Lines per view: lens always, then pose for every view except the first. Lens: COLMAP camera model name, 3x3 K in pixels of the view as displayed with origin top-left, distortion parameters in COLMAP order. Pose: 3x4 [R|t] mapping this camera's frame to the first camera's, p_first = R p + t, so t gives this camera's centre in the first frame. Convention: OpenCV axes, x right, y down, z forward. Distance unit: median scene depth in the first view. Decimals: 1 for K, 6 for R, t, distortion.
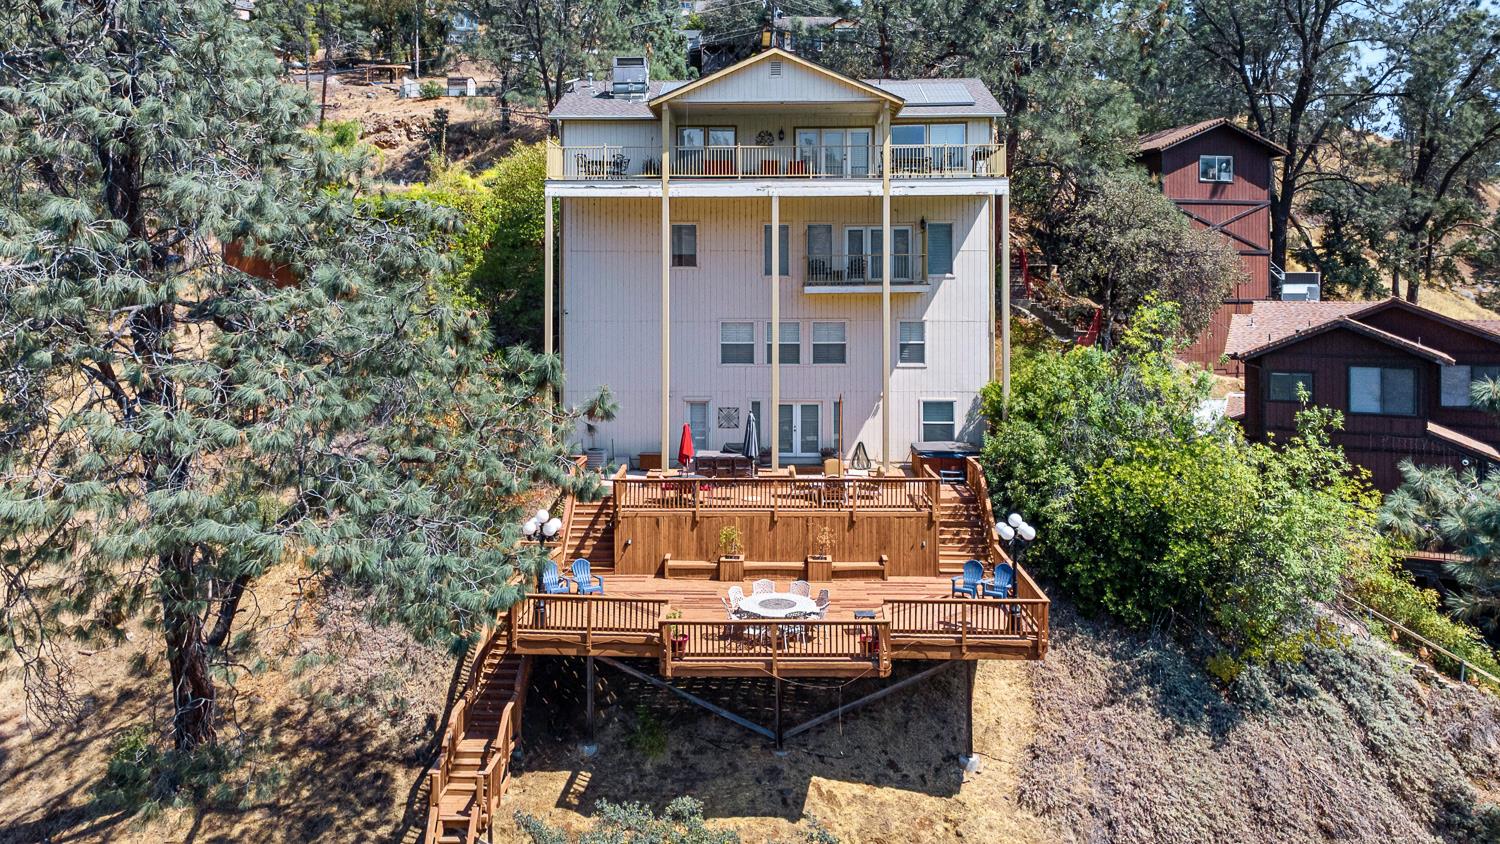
lens RADIAL K [[1103.3, 0, 750.3], [0, 1103.3, 318.3], [0, 0, 1]] dist [0.021224, 0.045575]
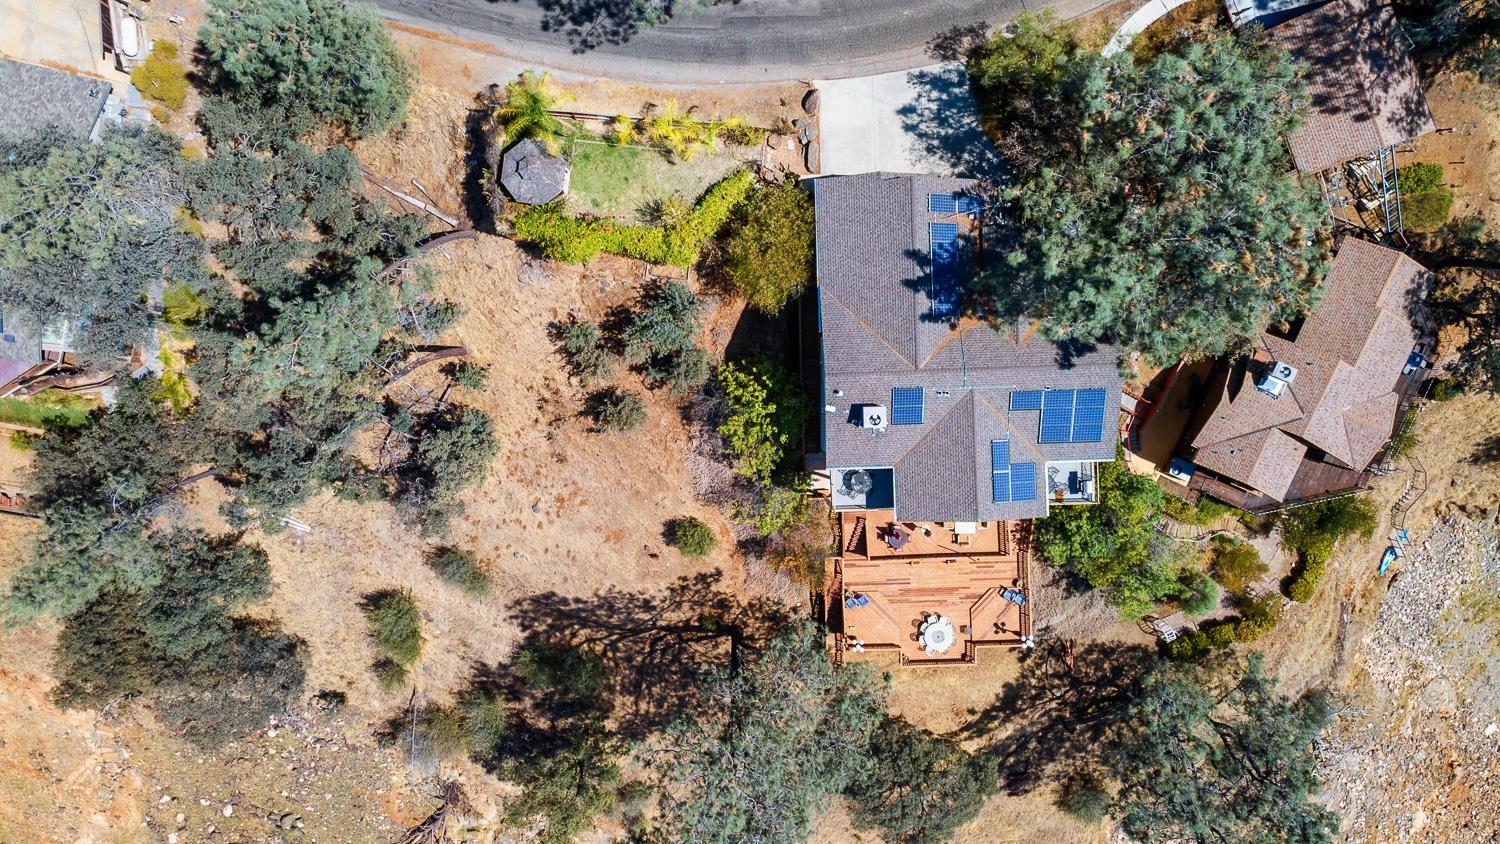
lens RADIAL K [[1103.3, 0, 736.1], [0, 1103.3, 421.8], [0, 0, 1]] dist [0.021224, 0.045575]
pose [[0.997802, -0.066244, -0.001601, -0.367284], [0.002482, 0.013219, 0.999910, -2.091560], [-0.066216, -0.997716, 0.013354, 1.235808]]
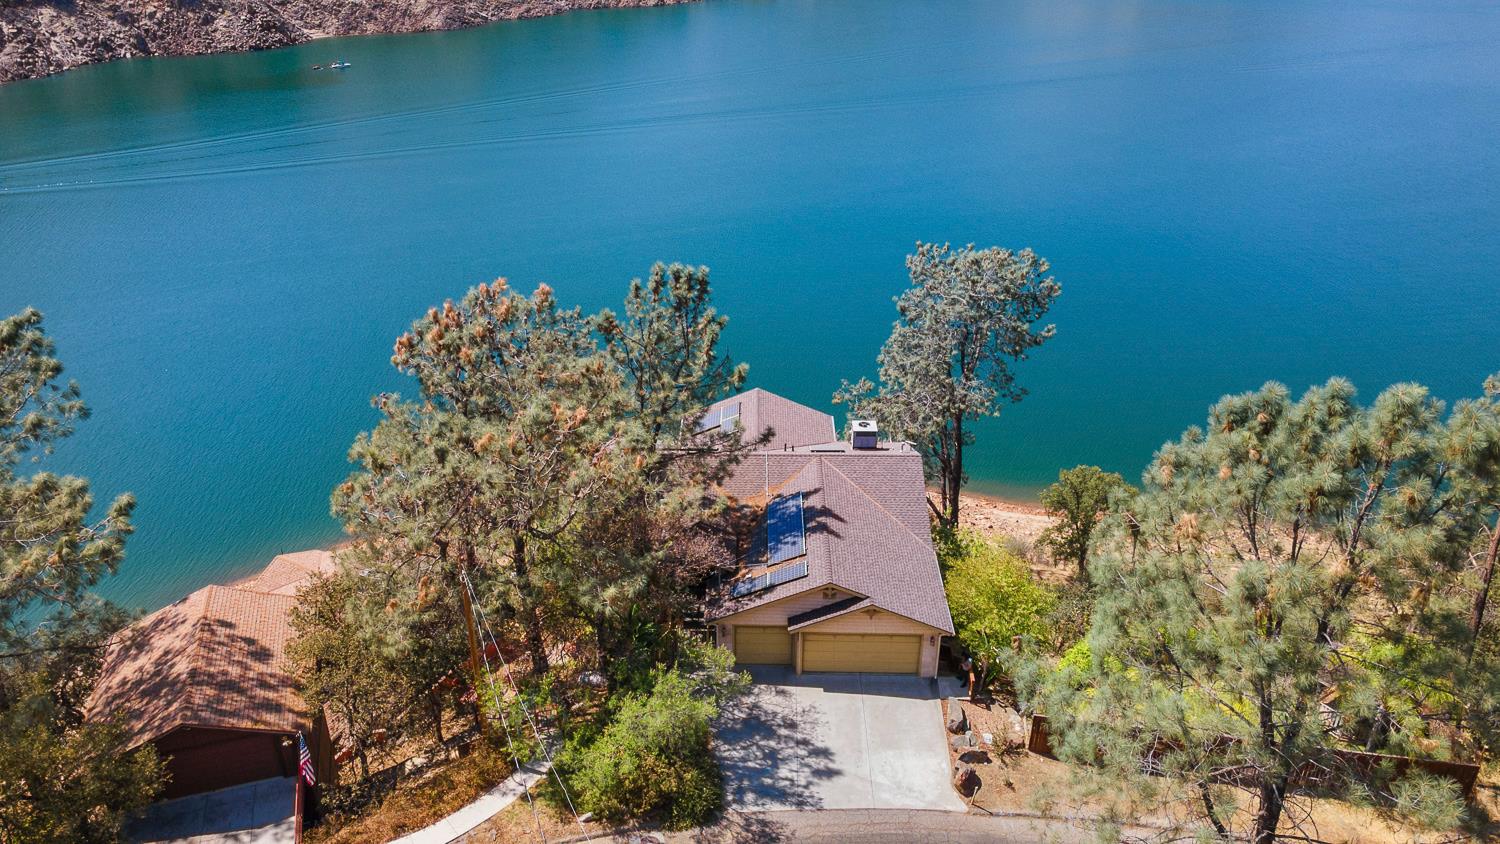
lens RADIAL K [[1103.3, 0, 747.3], [0, 1103.3, 417.8], [0, 0, 1]] dist [0.021224, 0.045575]
pose [[-0.999734, 0.012481, -0.019406, 0.070234], [0.001806, 0.880830, 0.473429, -1.108879], [0.023002, 0.473268, -0.880618, 2.733196]]
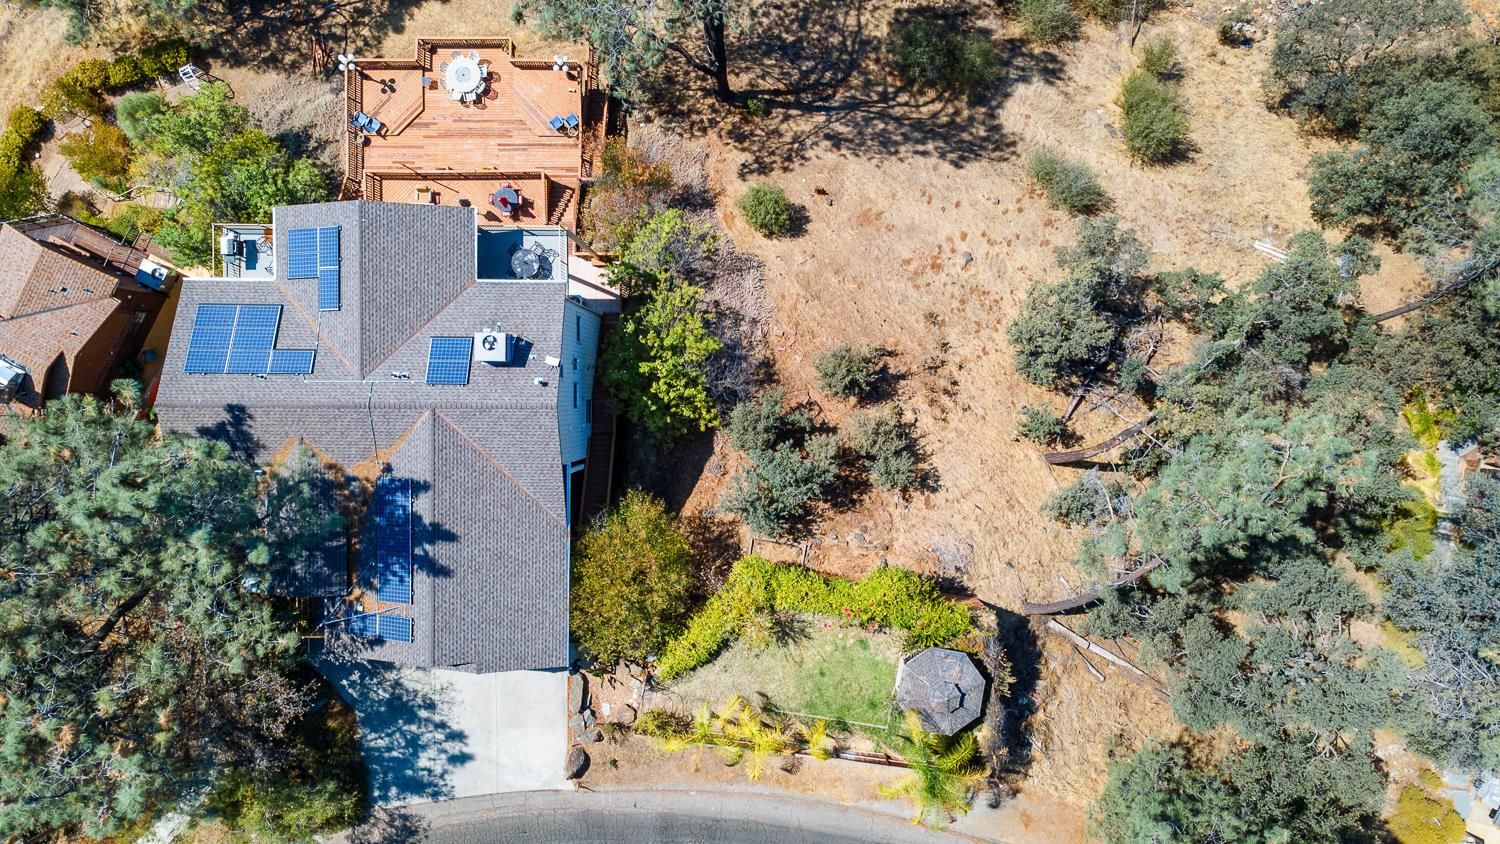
lens RADIAL K [[1103.3, 0, 755.6], [0, 1103.3, 416.6], [0, 0, 1]] dist [0.021224, 0.045575]
pose [[-0.999212, 0.026717, 0.029340, -0.499590], [0.028152, -0.043803, 0.998643, -1.620341], [0.027966, 0.998683, 0.043016, 1.288197]]
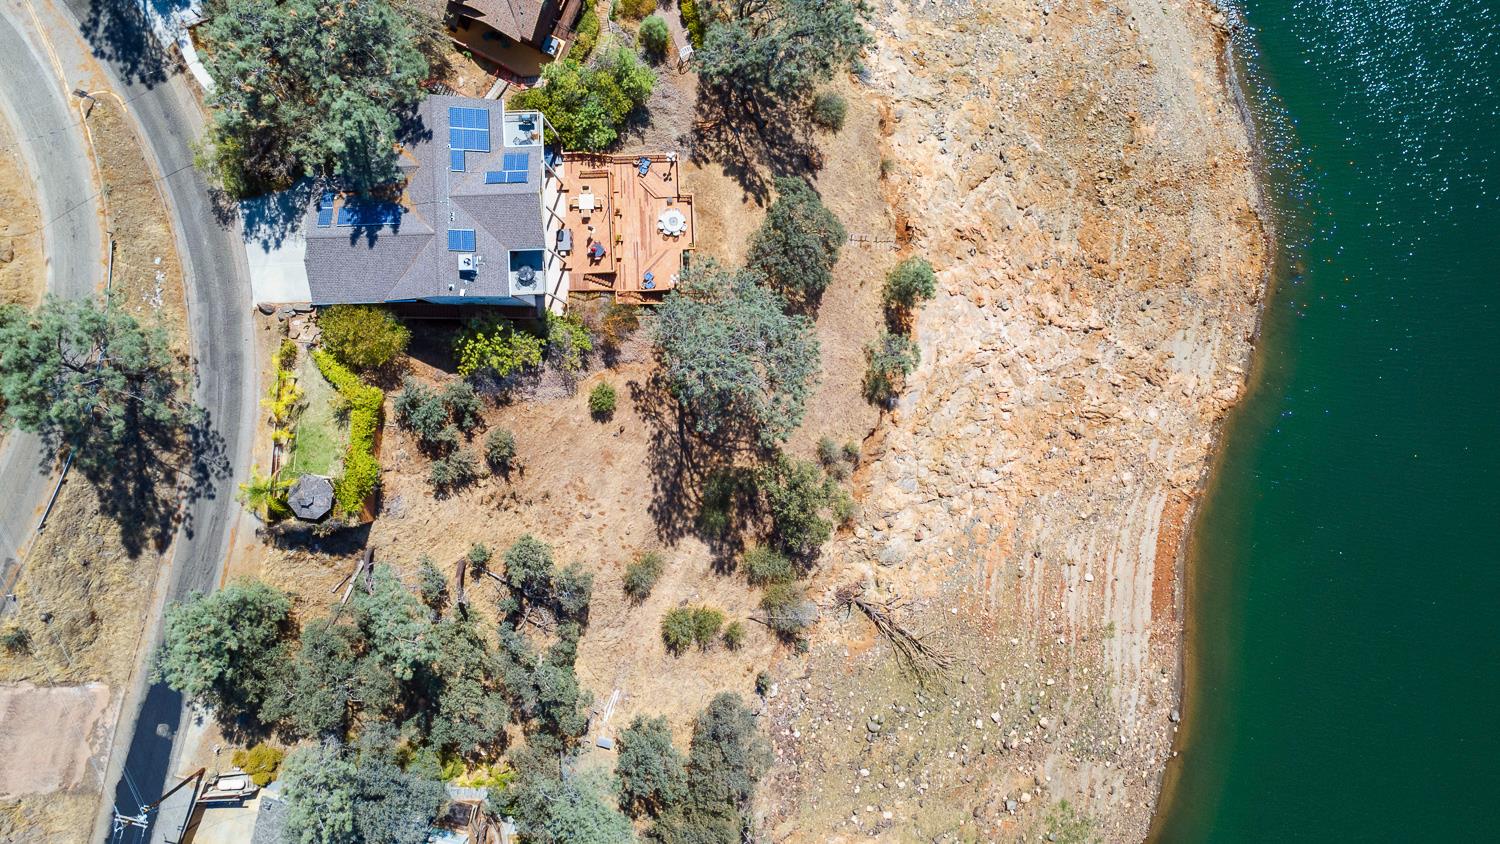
lens RADIAL K [[1103.3, 0, 747.7], [0, 1103.3, 428.2], [0, 0, 1]] dist [0.021224, 0.045575]
pose [[-0.066192, -0.997799, 0.003899, -0.599549], [0.042047, 0.001115, 0.999115, -2.937168], [-0.996921, 0.066298, 0.041880, 0.487923]]
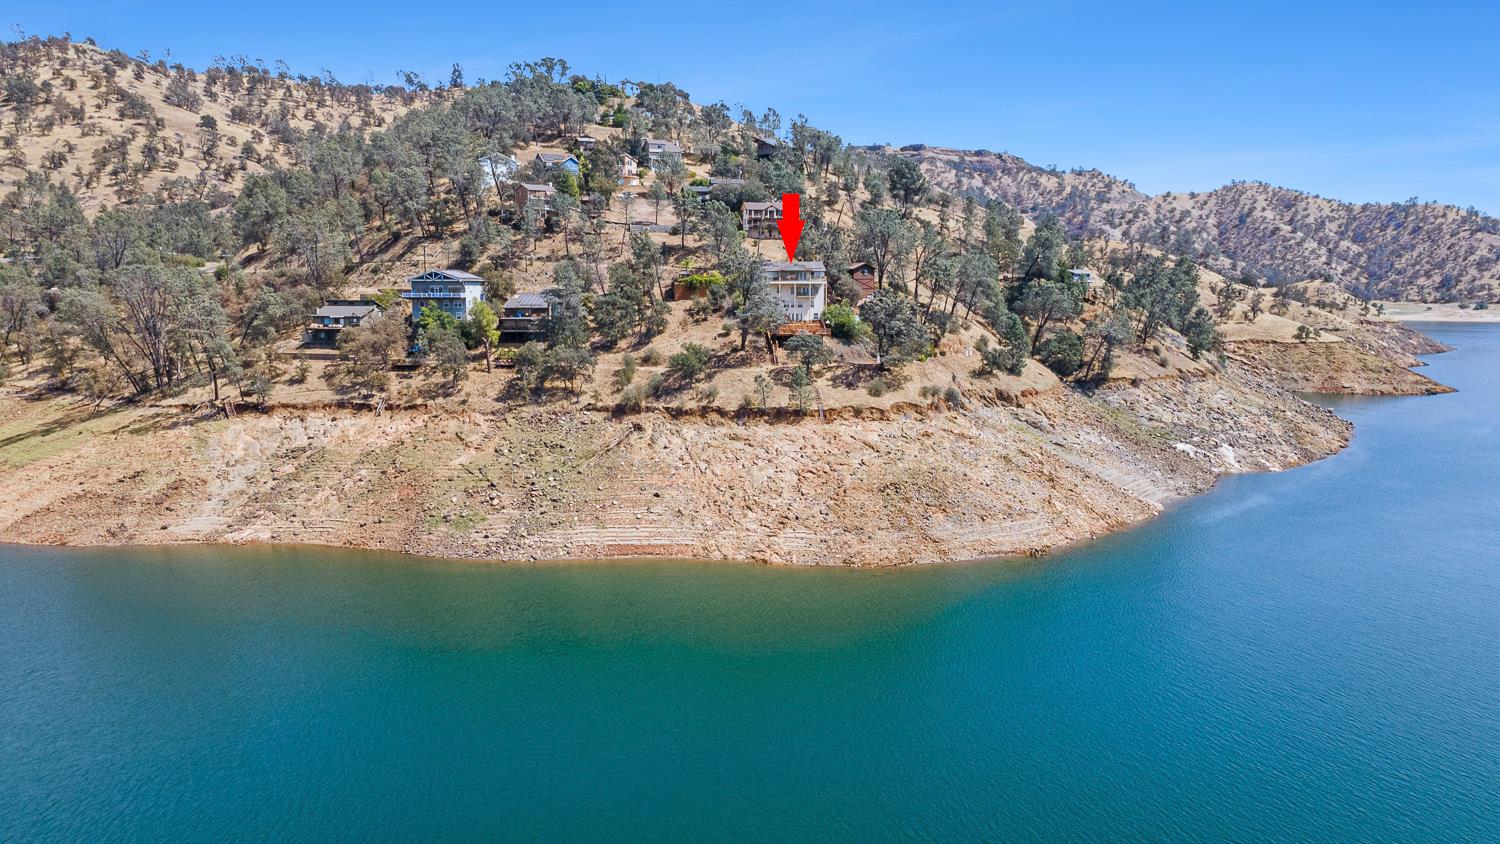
lens RADIAL K [[1103.3, 0, 749.9], [0, 1103.3, 422.3], [0, 0, 1]] dist [0.021224, 0.045575]
pose [[0.983694, -0.016260, 0.179114, -1.695960], [-0.002338, 0.994665, 0.103134, 0.053199], [-0.179836, -0.101871, 0.978408, -6.563966]]
